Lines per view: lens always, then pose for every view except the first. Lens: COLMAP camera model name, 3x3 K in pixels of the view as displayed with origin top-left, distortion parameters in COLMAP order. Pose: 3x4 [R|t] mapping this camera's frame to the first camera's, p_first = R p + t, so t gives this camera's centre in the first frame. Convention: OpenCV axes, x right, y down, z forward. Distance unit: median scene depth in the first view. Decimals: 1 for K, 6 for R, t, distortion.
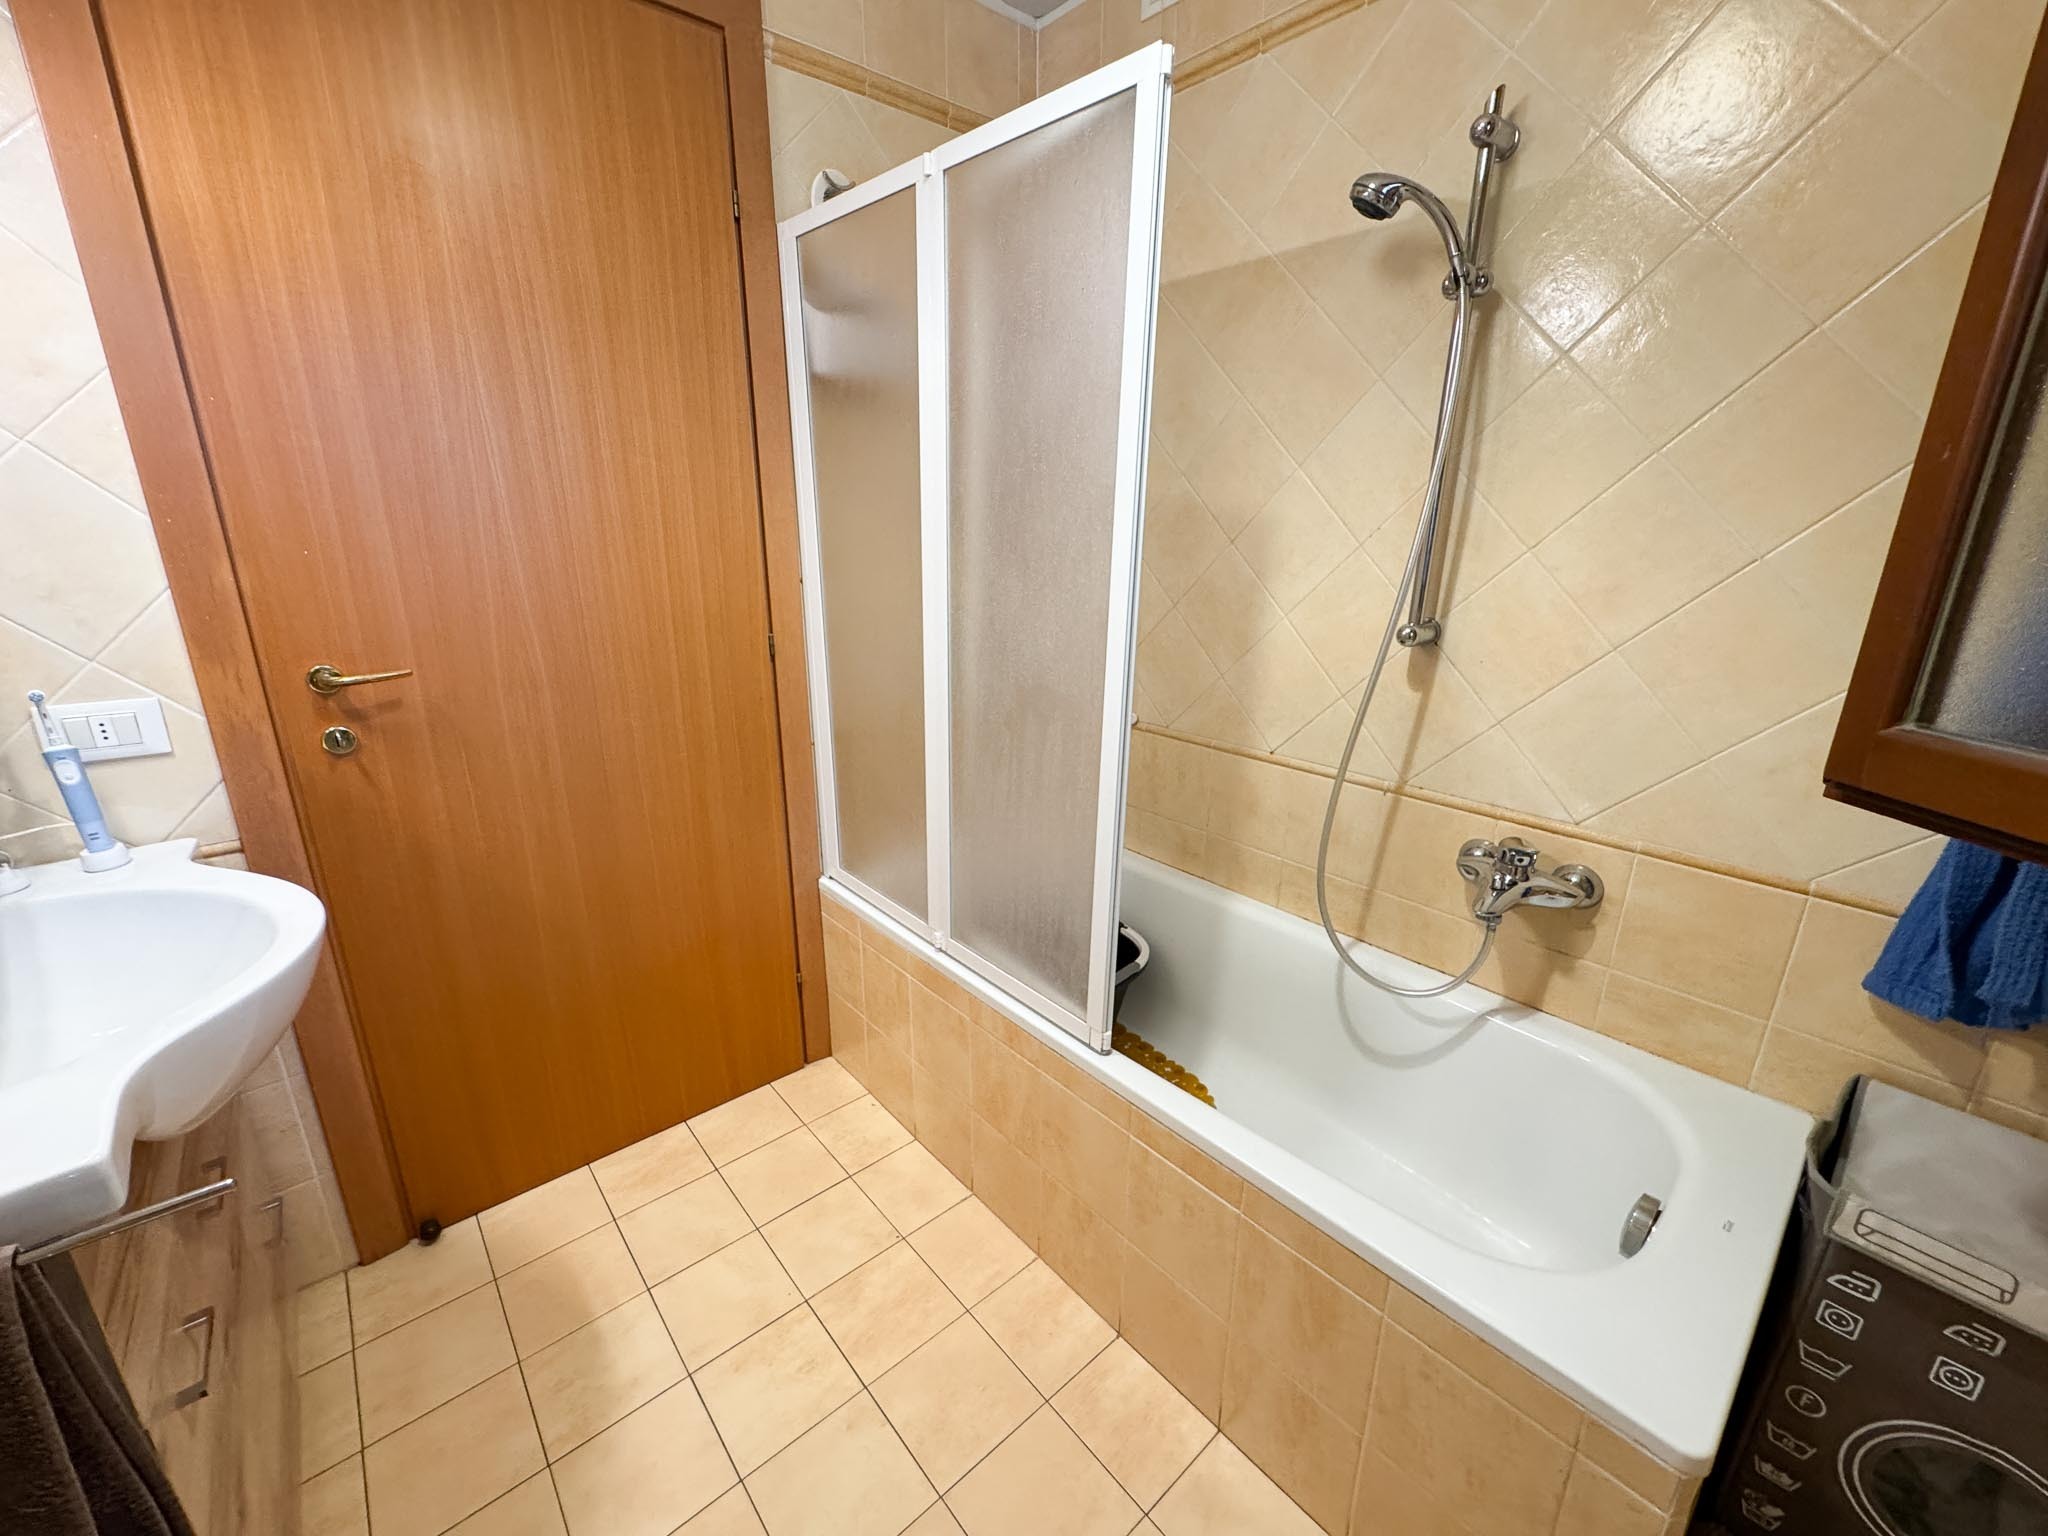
lens RADIAL K [[821.7, 0, 1015.7], [0, 821.7, 769.8], [0, 0, 1]] dist [-0.005124, 0.000345]
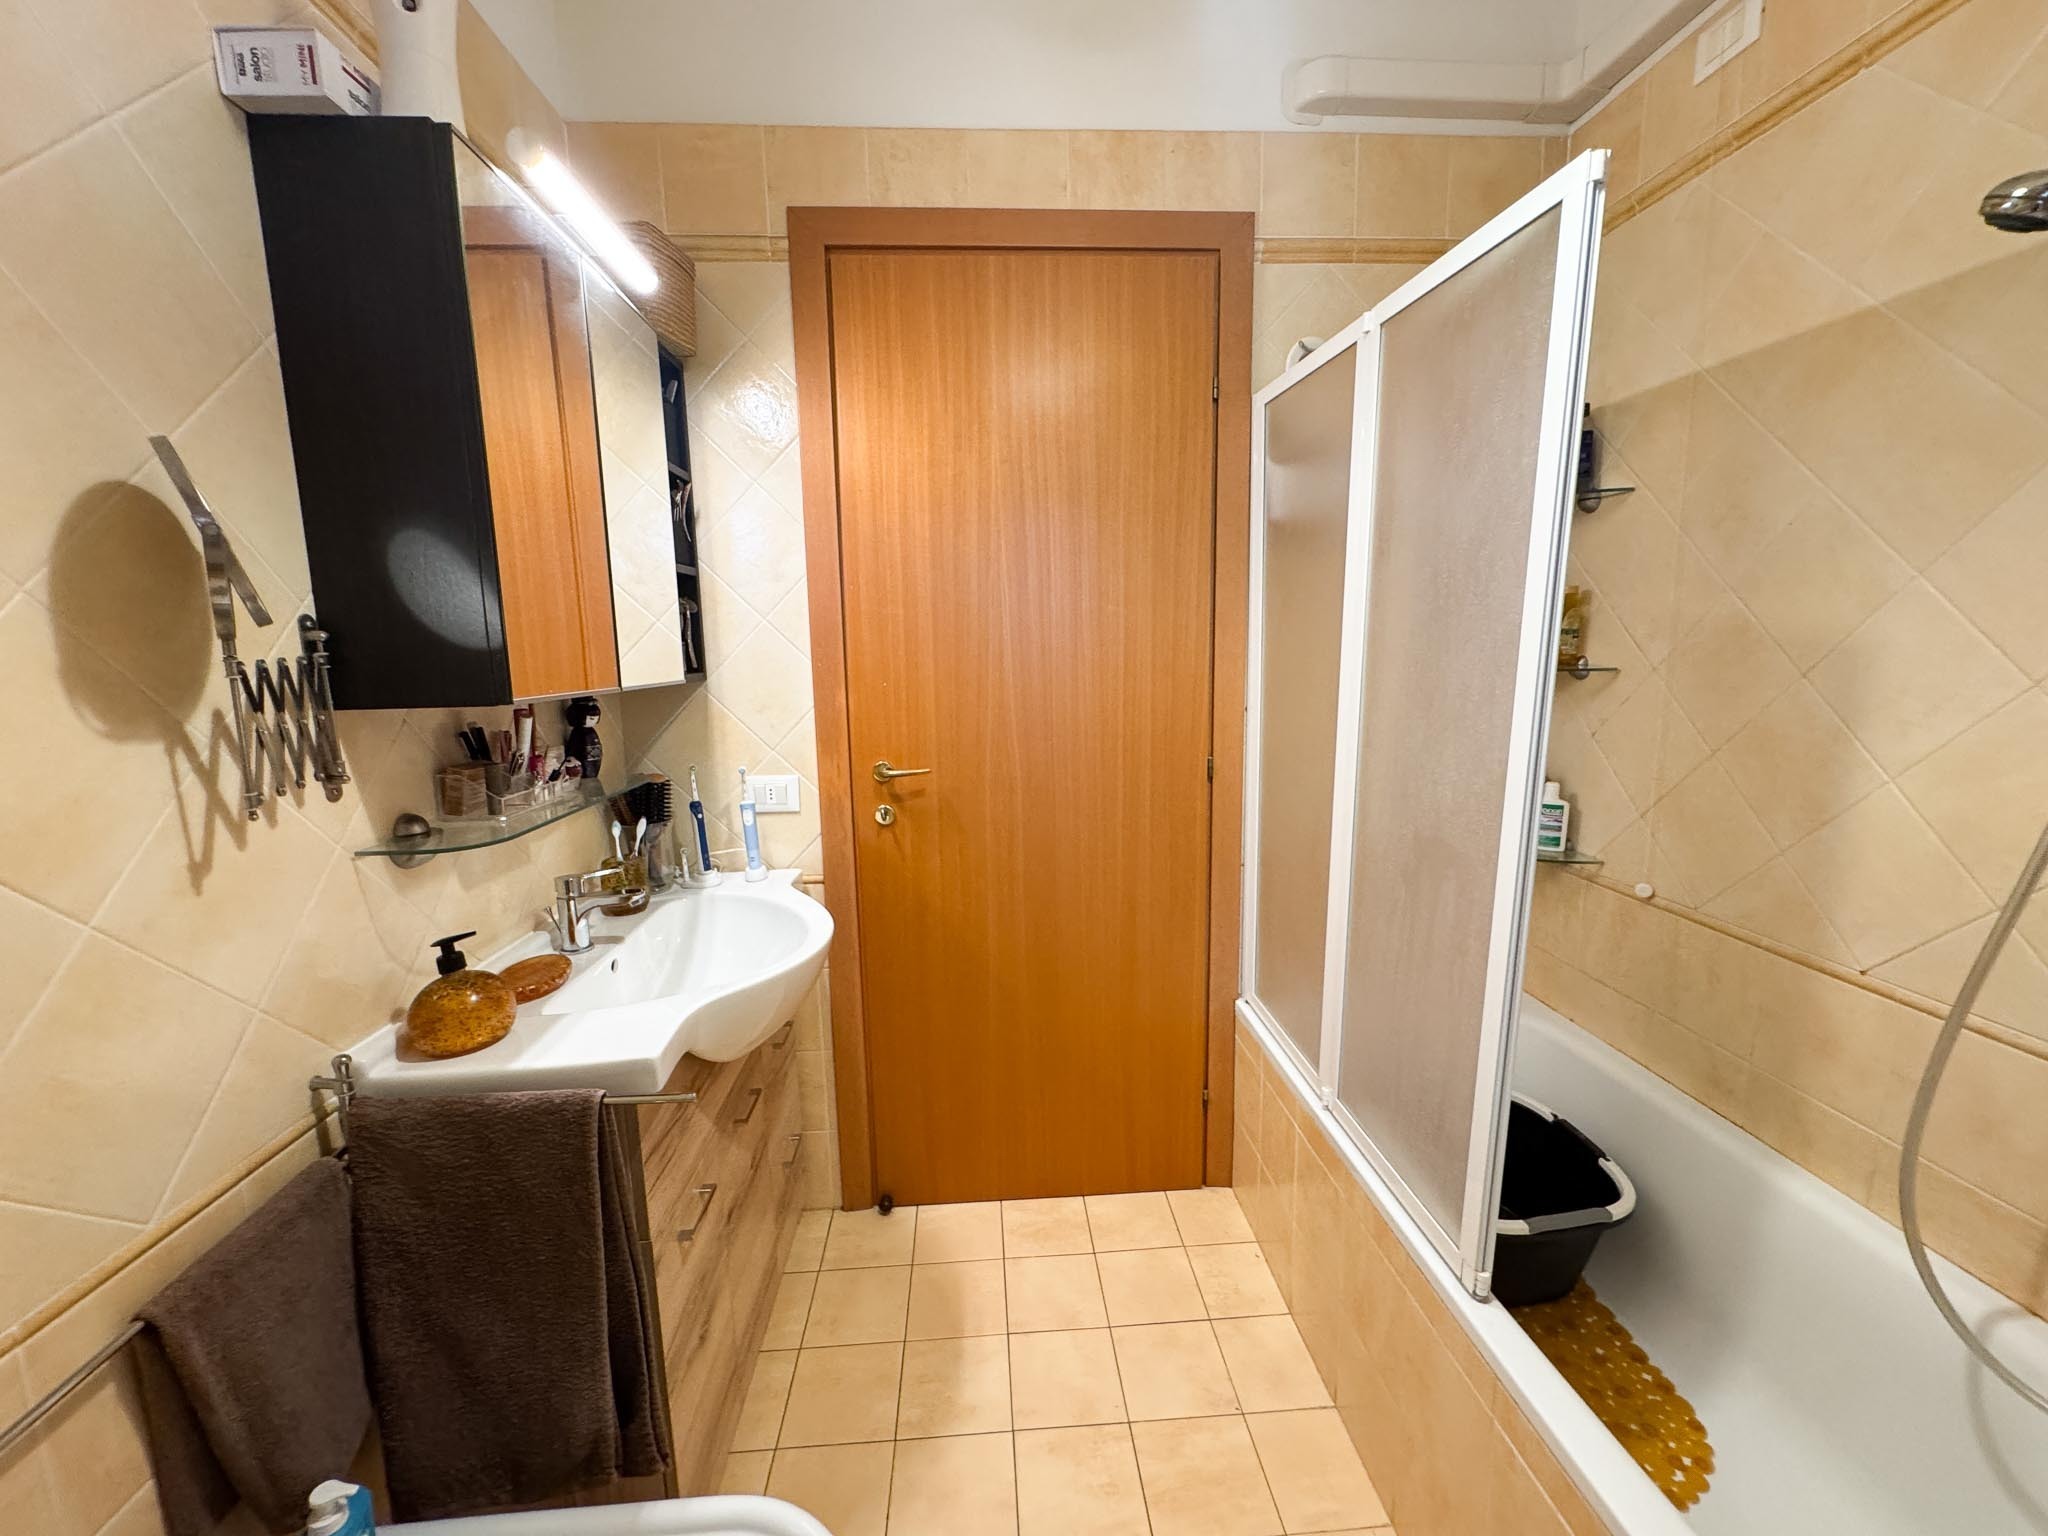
lens RADIAL K [[821.7, 0, 1025.0], [0, 821.7, 770.0], [0, 0, 1]] dist [-0.005124, 0.000345]
pose [[0.794439, 0.073180, -0.602919, 0.179405], [-0.151751, 0.985145, -0.080382, -0.030801], [0.588080, 0.155352, 0.793743, 0.014372]]
